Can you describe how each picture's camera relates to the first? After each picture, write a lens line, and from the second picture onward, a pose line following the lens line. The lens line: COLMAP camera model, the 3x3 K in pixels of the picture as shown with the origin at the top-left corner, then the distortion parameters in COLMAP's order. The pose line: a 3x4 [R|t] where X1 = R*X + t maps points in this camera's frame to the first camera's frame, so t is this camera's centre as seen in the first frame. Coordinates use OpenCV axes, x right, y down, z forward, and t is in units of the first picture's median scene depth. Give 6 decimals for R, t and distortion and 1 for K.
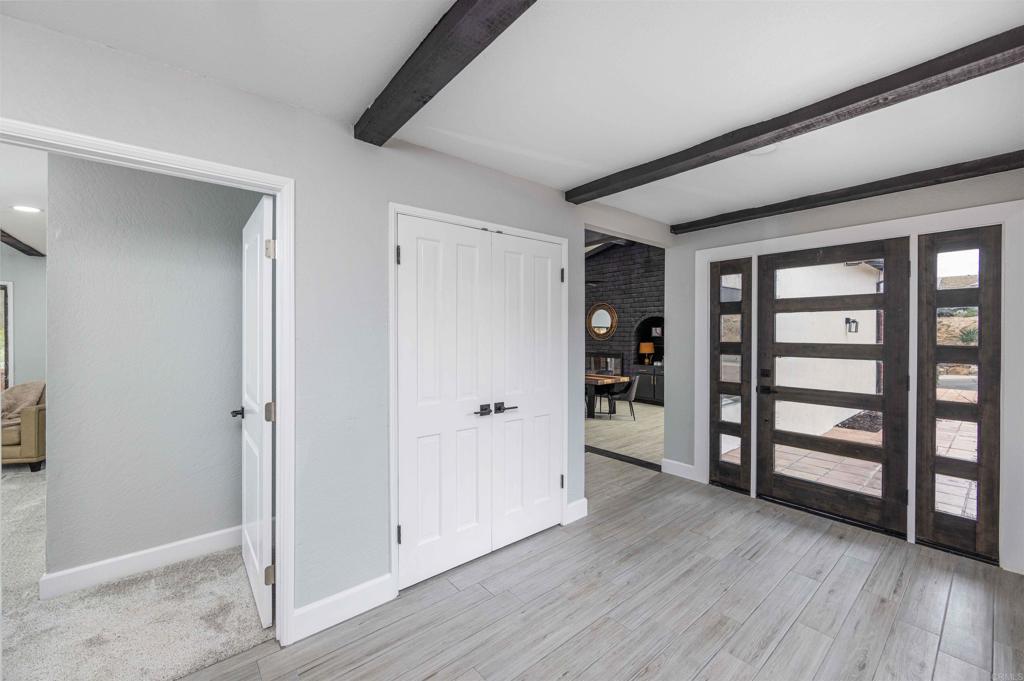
lens RADIAL K [[402.6, 0, 511.3], [0, 402.6, 337.5], [0, 0, 1]] dist [-0.002859, 0.000403]
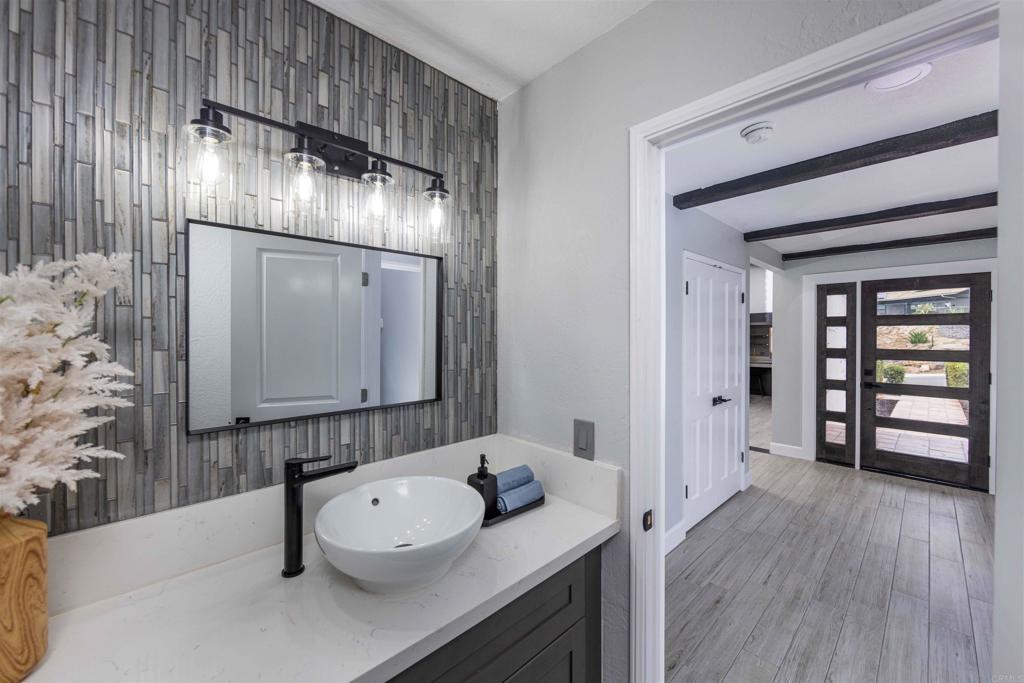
lens RADIAL K [[402.6, 0, 508.6], [0, 402.6, 338.8], [0, 0, 1]] dist [-0.002859, 0.000403]
pose [[0.997476, -0.000733, 0.070999, -0.605211], [0.000756, 1.000000, -0.000294, -0.019871], [-0.070998, 0.000347, 0.997476, -0.202038]]
